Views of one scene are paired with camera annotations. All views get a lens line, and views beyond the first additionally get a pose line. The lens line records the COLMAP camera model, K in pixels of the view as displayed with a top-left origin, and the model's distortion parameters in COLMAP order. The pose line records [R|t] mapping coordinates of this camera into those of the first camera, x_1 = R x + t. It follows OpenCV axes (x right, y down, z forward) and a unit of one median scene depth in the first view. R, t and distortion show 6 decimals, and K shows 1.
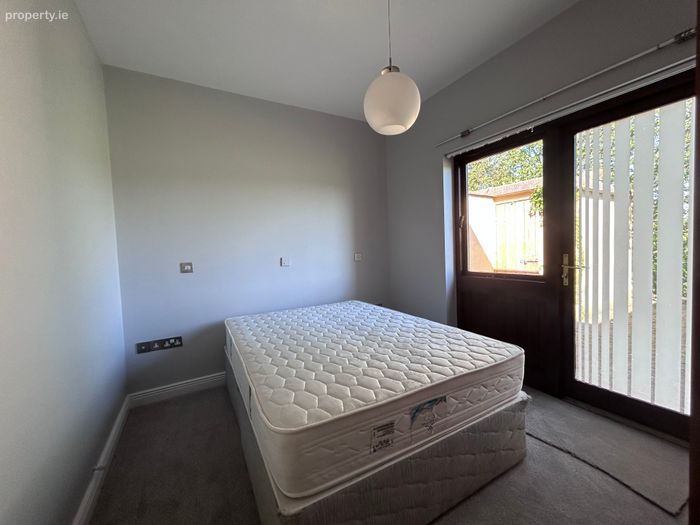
lens RADIAL K [[282.8, 0, 350.0], [0, 282.8, 262.5], [0, 0, 1]] dist [-0.001476, -0.000147]
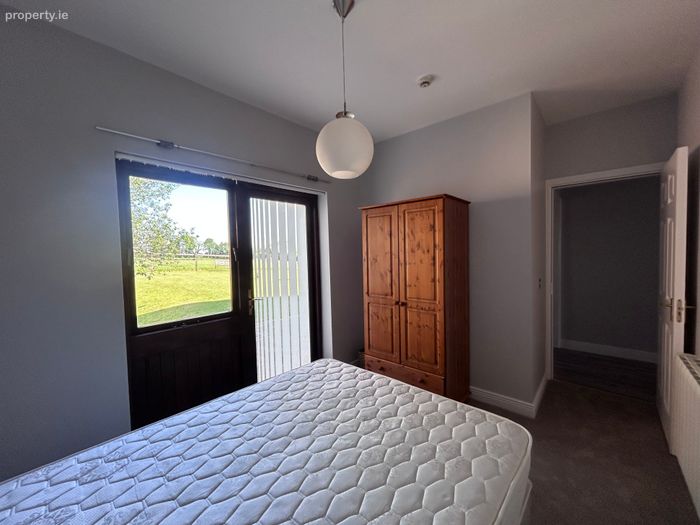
lens RADIAL K [[282.8, 0, 350.0], [0, 282.8, 262.5], [0, 0, 1]] dist [-0.001476, -0.000147]
pose [[-0.325894, 0.009950, 0.945354, -0.585416], [0.083836, 0.996309, 0.018415, -0.140967], [-0.941682, 0.085256, -0.325526, 1.011792]]
